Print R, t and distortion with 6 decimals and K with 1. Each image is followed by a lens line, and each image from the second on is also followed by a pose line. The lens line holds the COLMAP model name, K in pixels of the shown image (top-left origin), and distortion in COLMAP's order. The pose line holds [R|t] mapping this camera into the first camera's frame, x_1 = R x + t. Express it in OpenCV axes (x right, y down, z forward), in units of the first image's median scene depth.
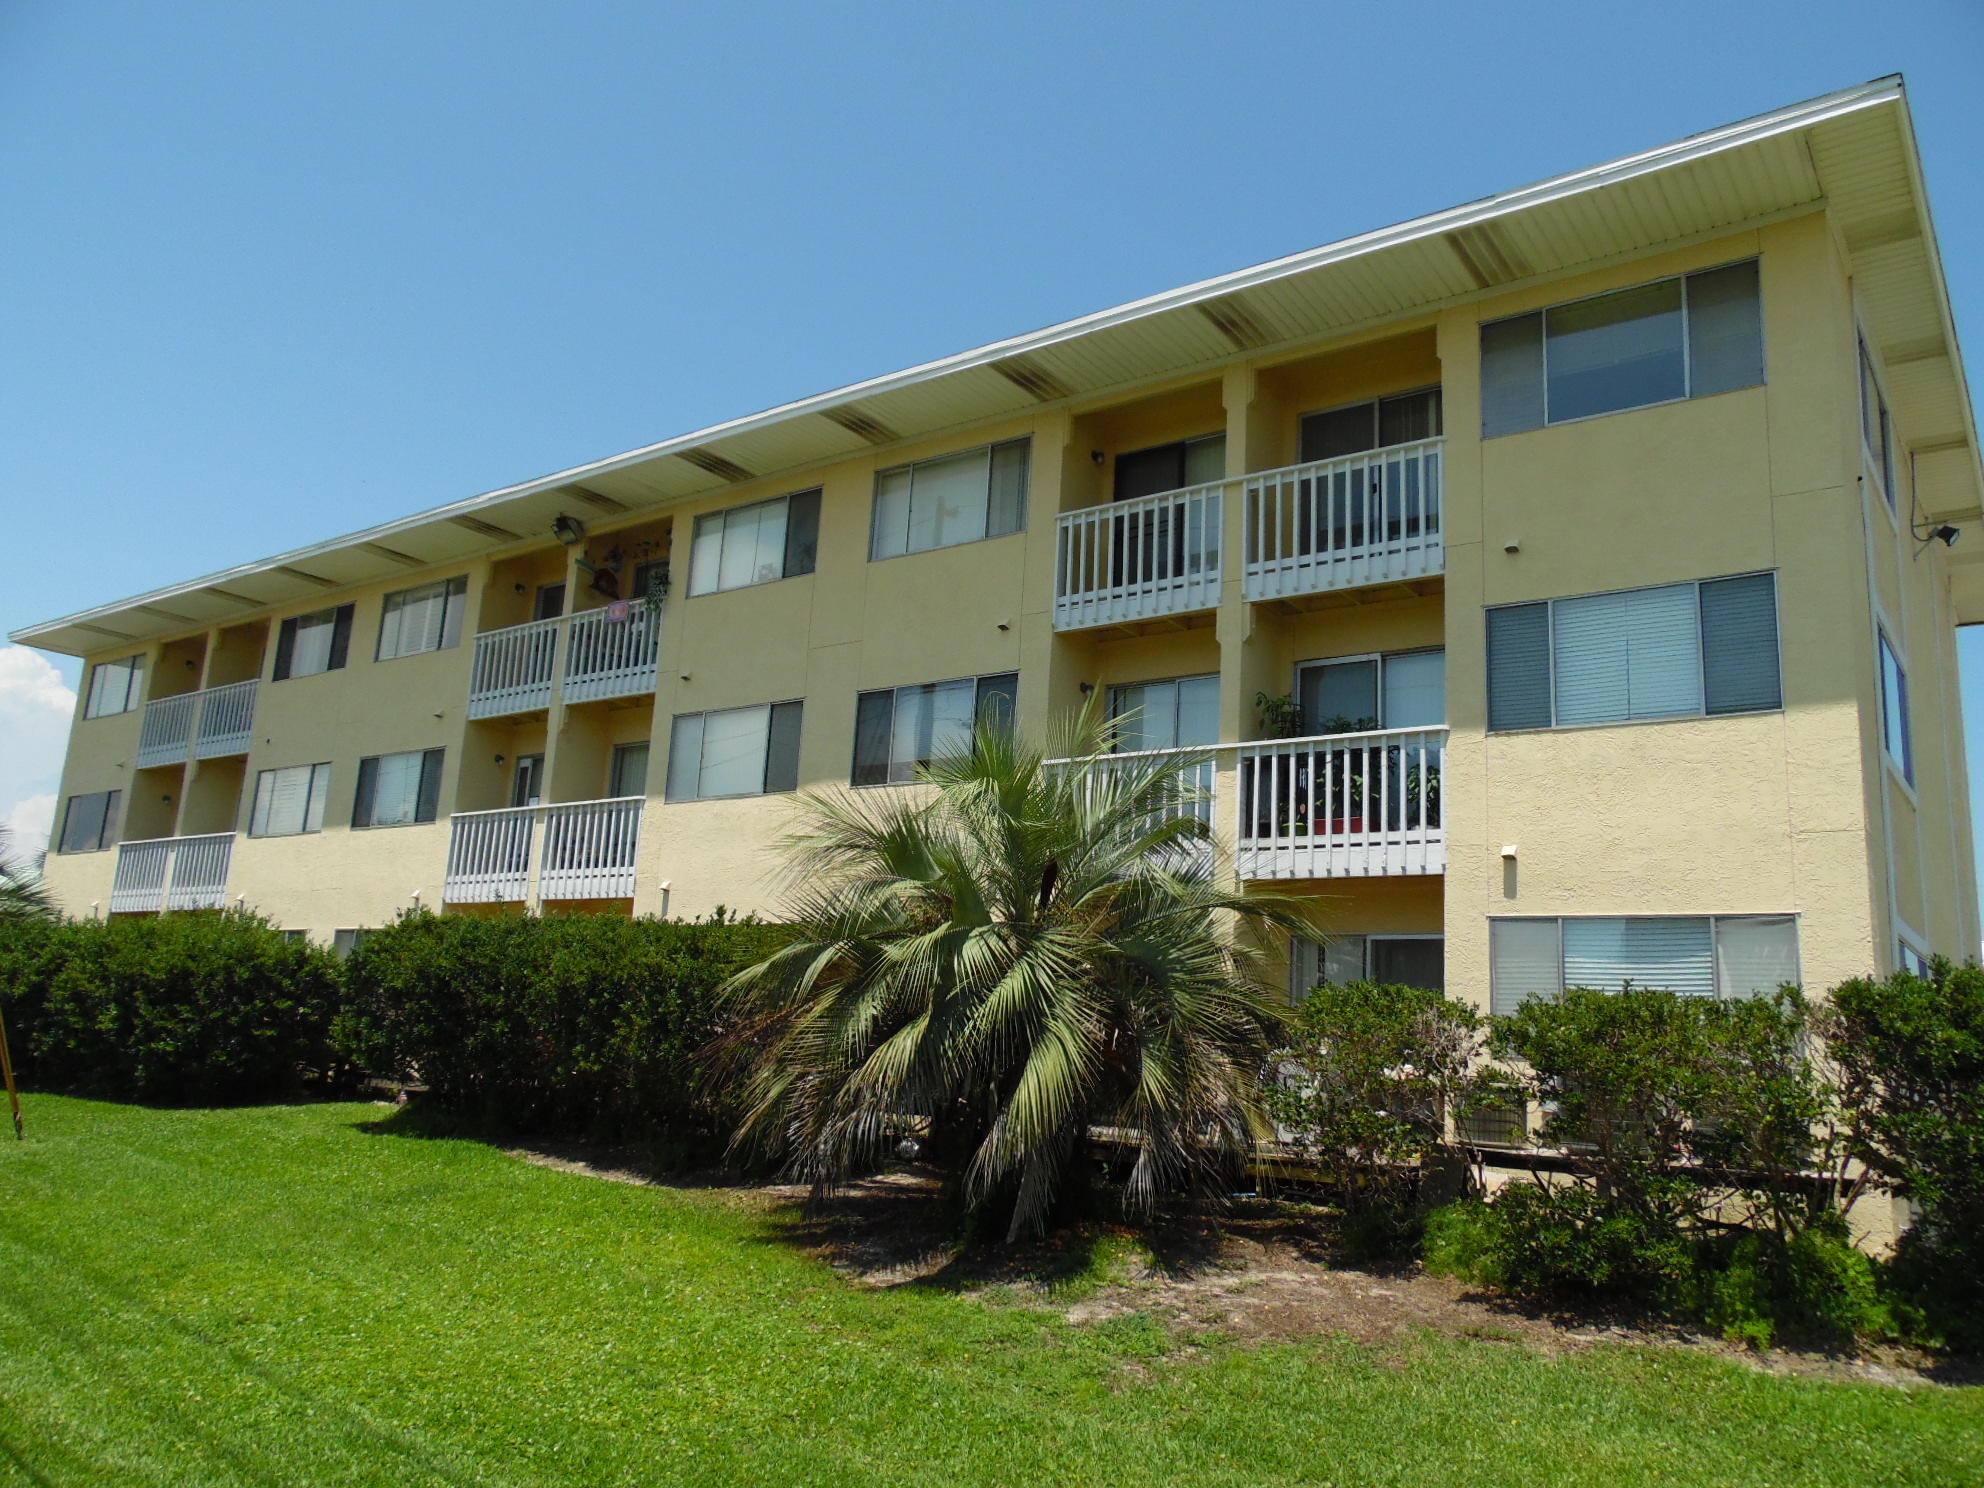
lens RADIAL K [[1494.0, 0, 1000.4], [0, 1494.0, 741.6], [0, 0, 1]] dist [-0.035316, 0.085903]
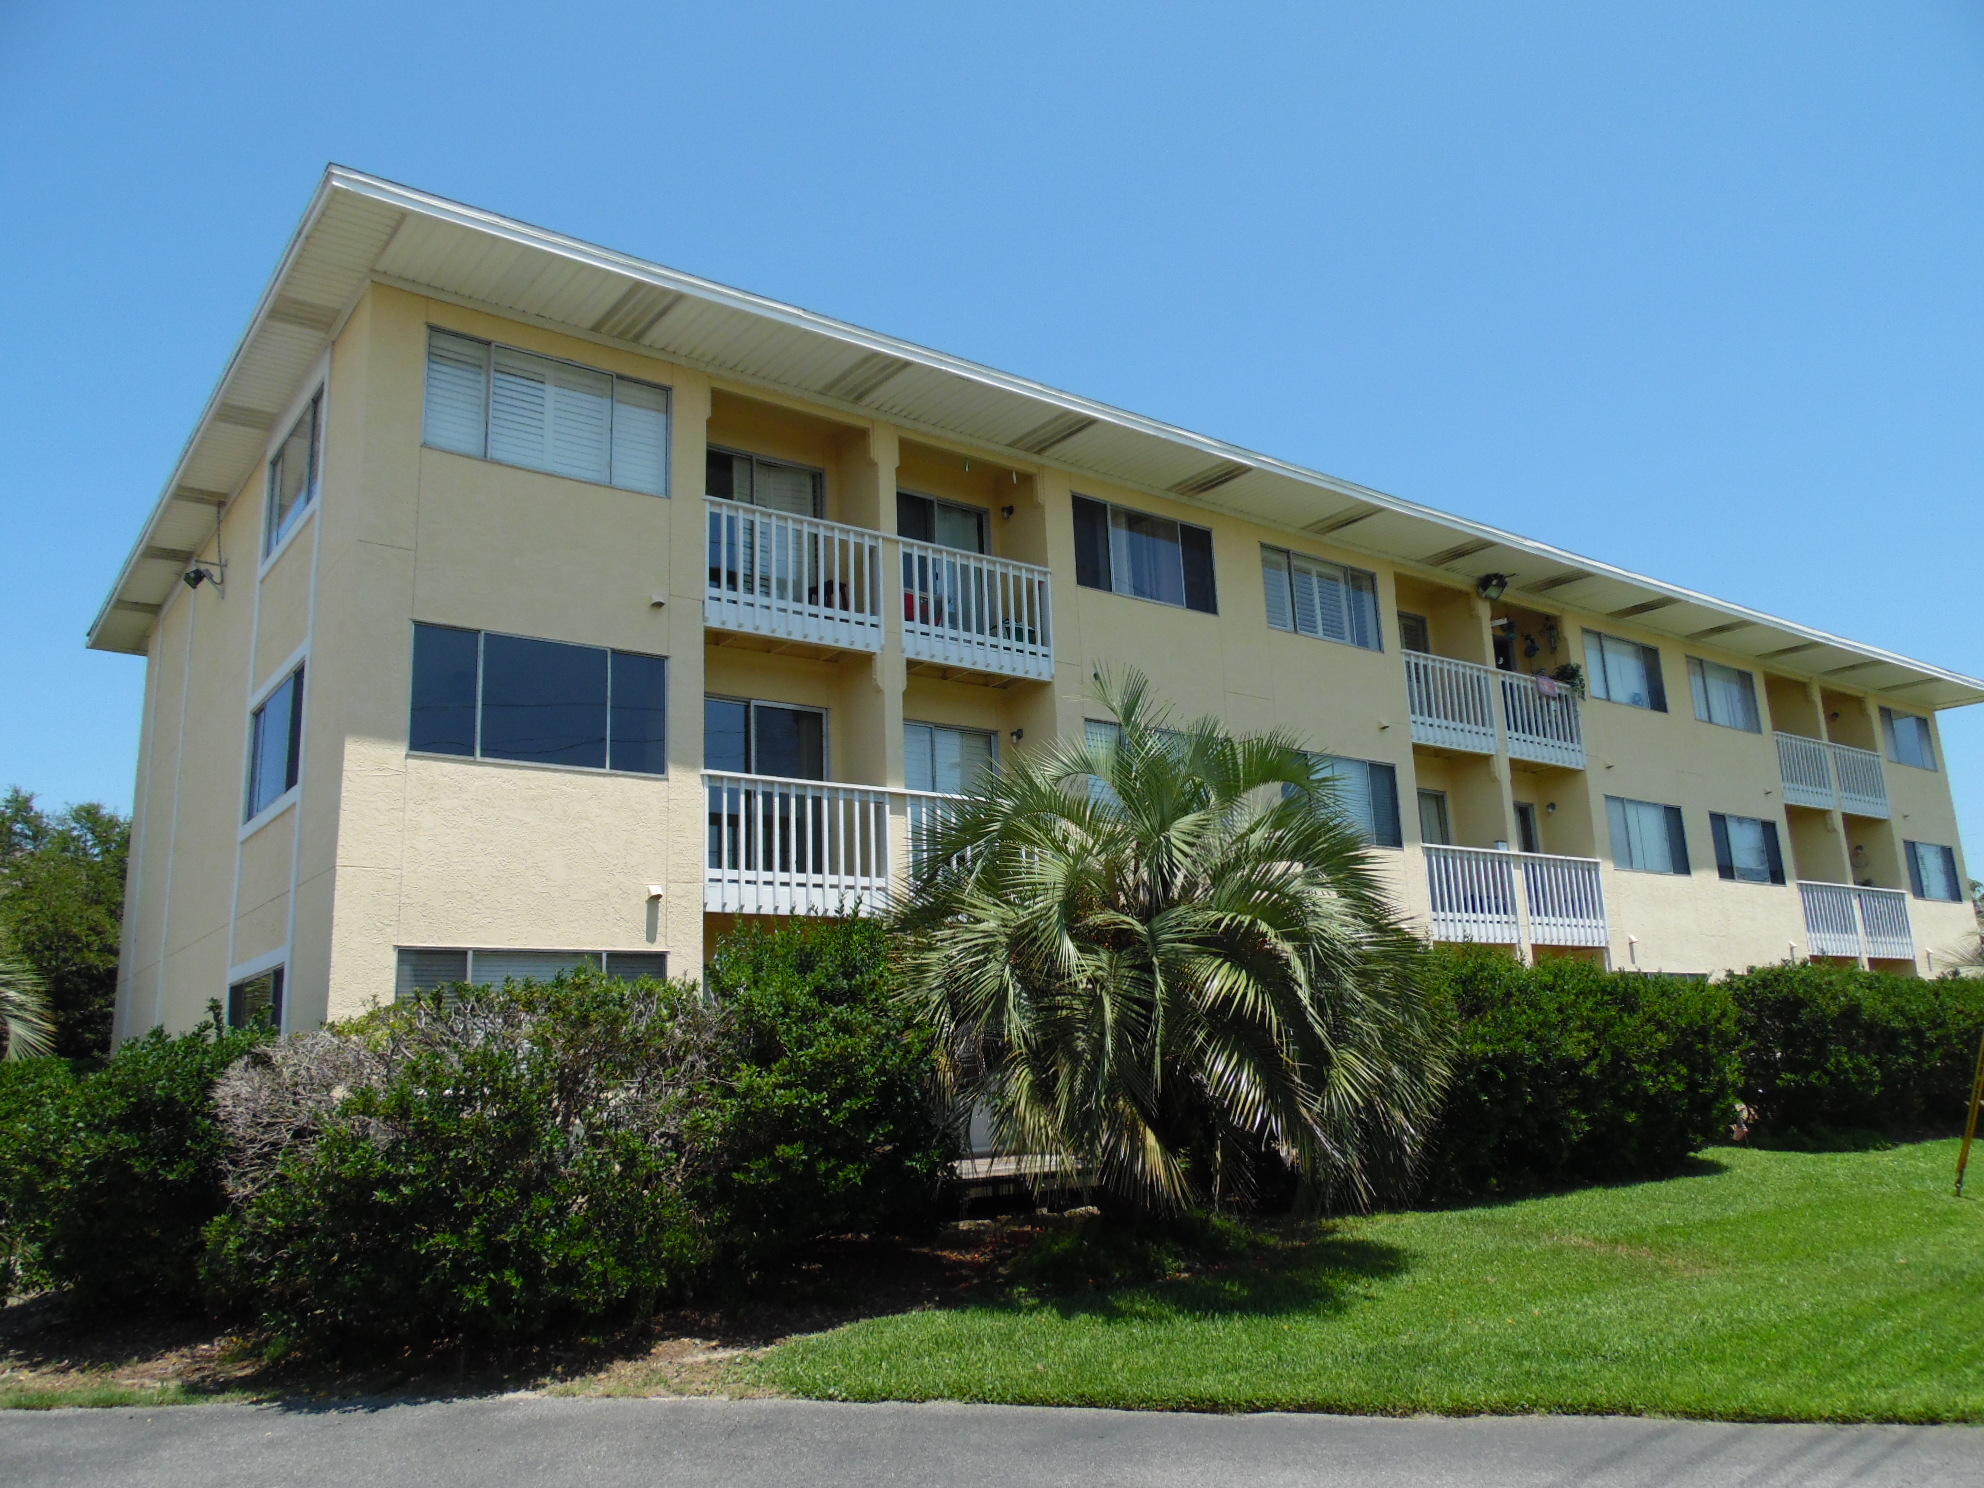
lens RADIAL K [[1494.0, 0, 1000.4], [0, 1494.0, 741.6], [0, 0, 1]] dist [-0.035316, 0.085903]
pose [[0.288933, 0.154186, 0.944852, -1.400016], [-0.142510, 0.982876, -0.116812, 0.139335], [-0.946683, -0.100900, 0.305958, 1.031171]]
